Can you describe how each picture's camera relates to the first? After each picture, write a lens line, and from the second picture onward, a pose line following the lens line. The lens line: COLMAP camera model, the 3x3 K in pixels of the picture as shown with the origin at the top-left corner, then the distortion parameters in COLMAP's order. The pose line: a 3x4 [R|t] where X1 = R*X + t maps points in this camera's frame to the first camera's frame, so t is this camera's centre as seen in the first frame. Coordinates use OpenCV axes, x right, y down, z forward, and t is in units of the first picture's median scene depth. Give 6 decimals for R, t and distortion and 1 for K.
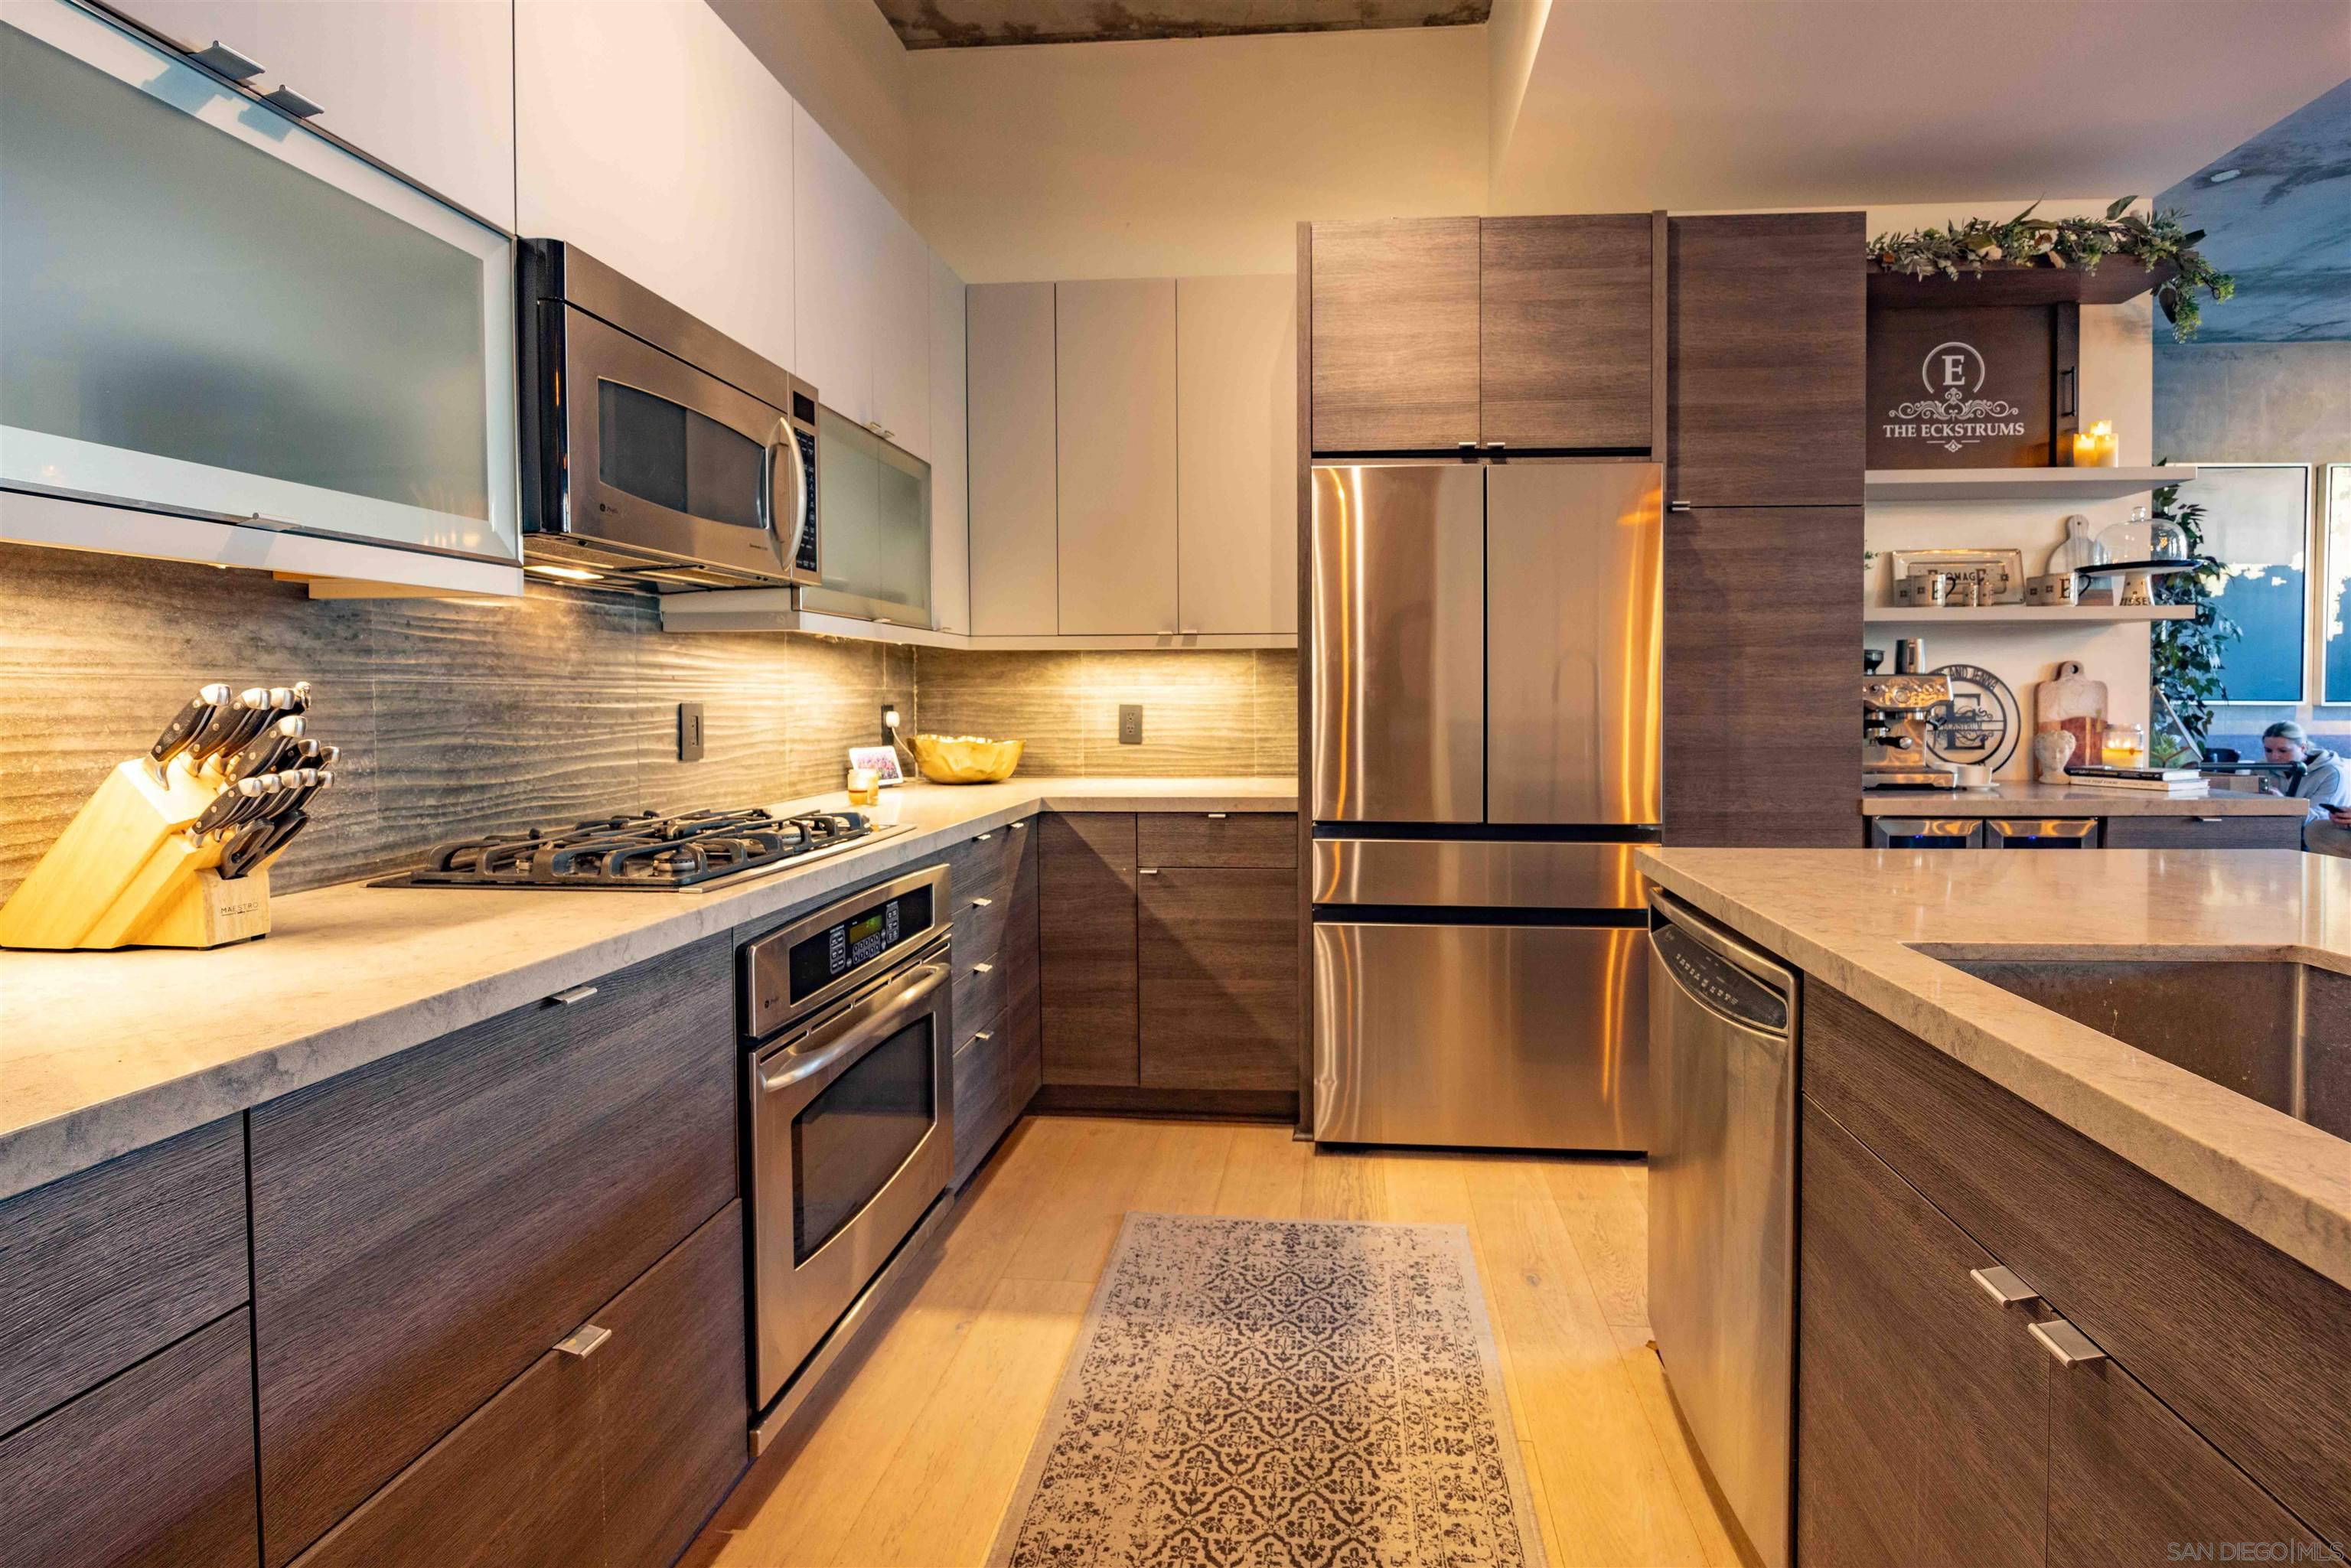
lens RADIAL K [[1139.4, 0, 1299.5], [0, 1139.4, 718.7], [0, 0, 1]] dist [-0.001013, -0.000413]
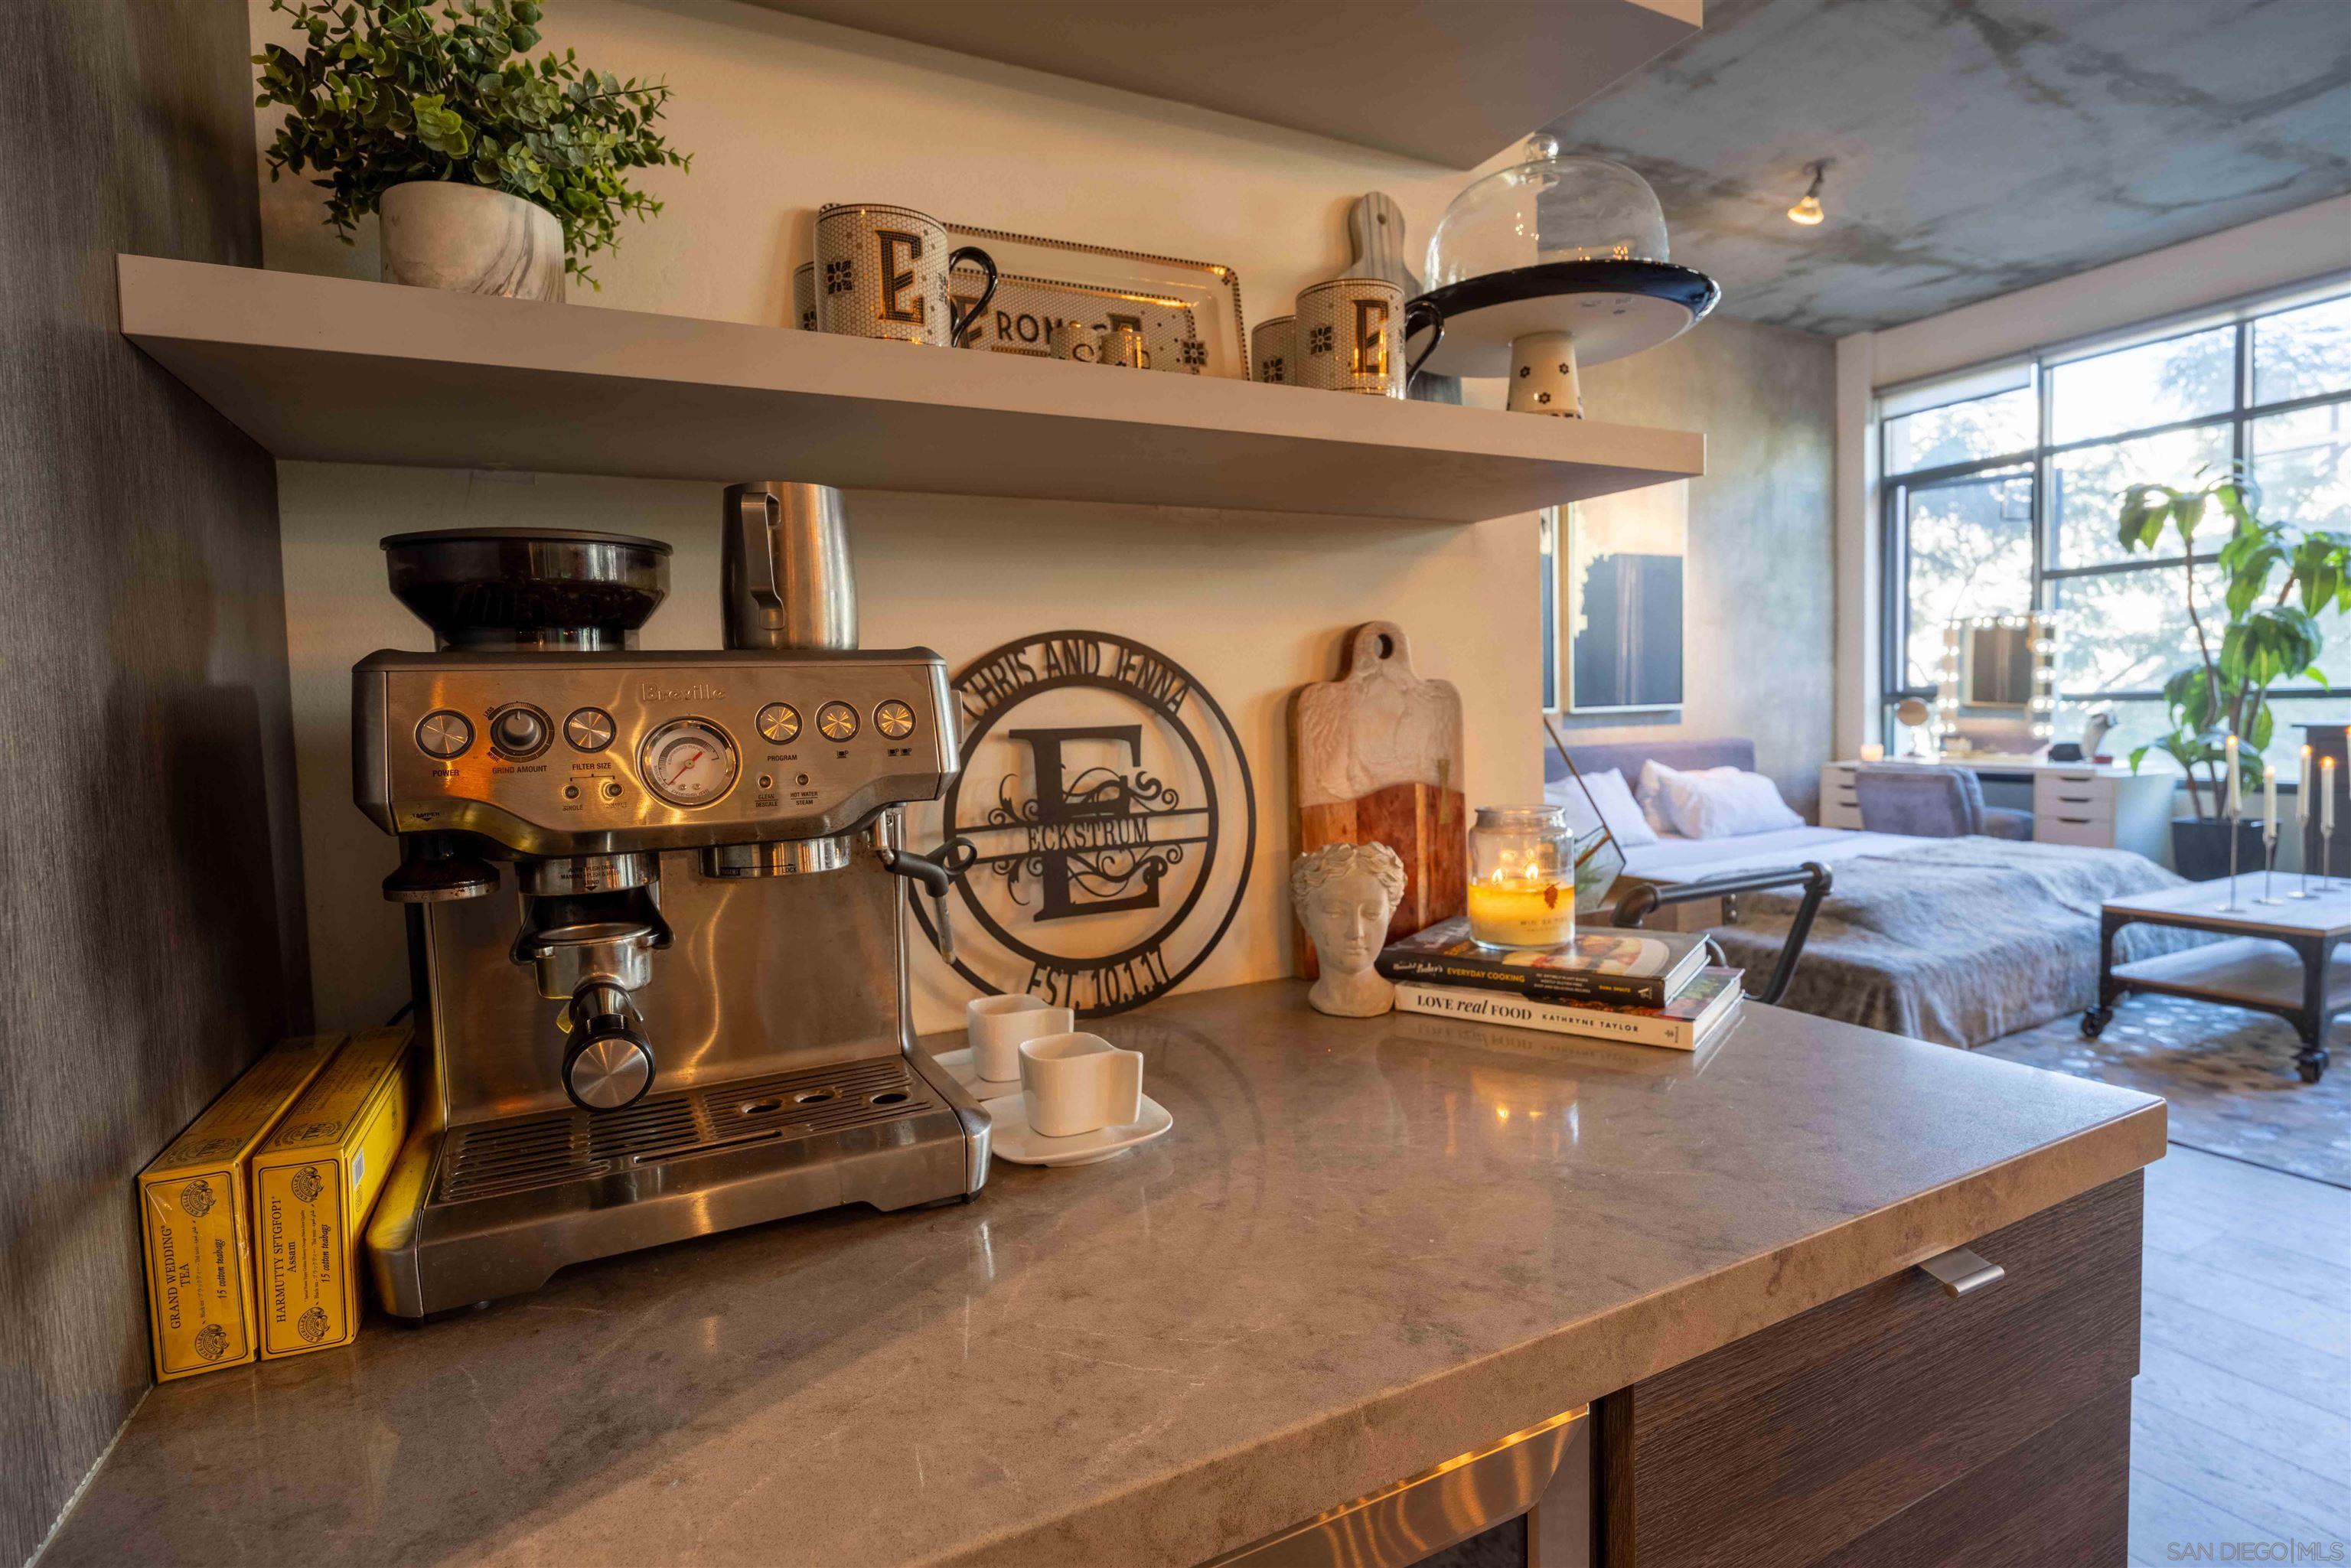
lens RADIAL K [[1151.2, 0, 1187.3], [0, 1151.2, 770.7], [0, 0, 1]] dist [-0.002865, -0.000033]
pose [[0.885142, -0.049243, 0.462708, 0.557509], [0.036121, 0.998655, 0.037184, -0.025310], [-0.463917, -0.016200, 0.885730, 0.861185]]
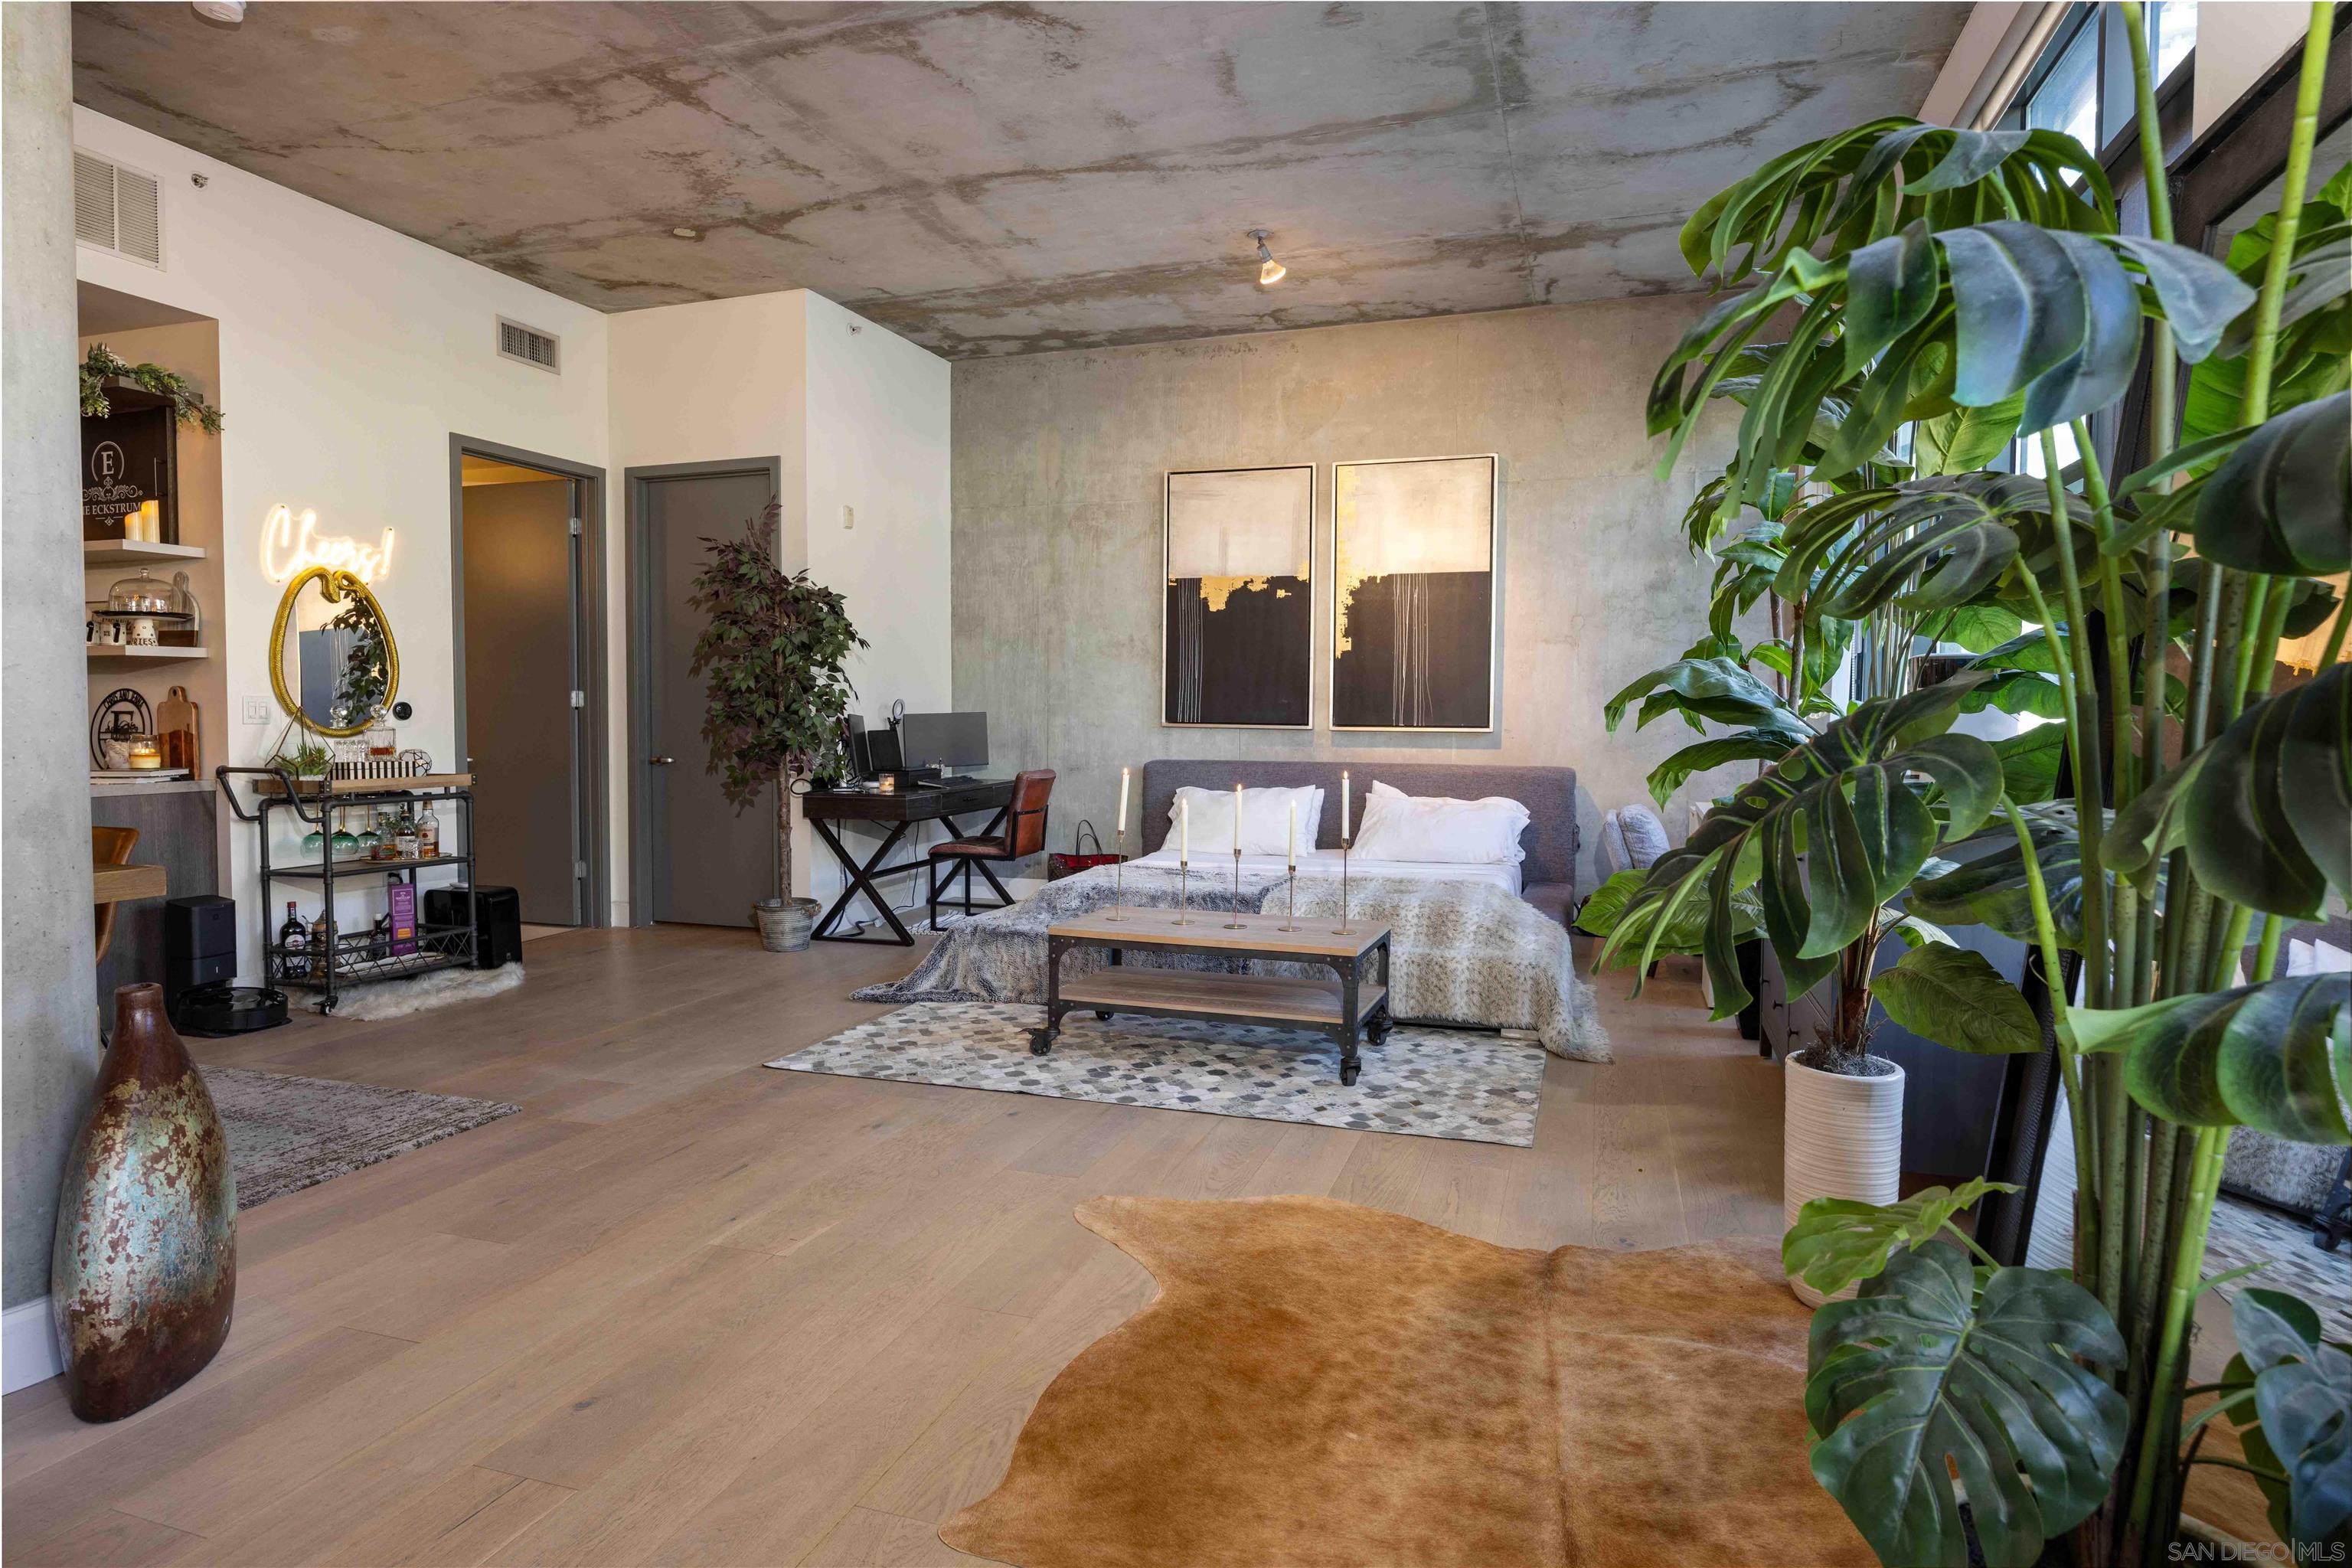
lens RADIAL K [[1279.9, 0, 1173.1], [0, 1279.9, 769.1], [0, 0, 1]] dist [-0.002612, -0.000800]
pose [[0.950623, 0.022656, -0.309521, 2.623099], [-0.014625, 0.999494, 0.028242, -0.017494], [0.310005, -0.022321, 0.950473, -0.024175]]
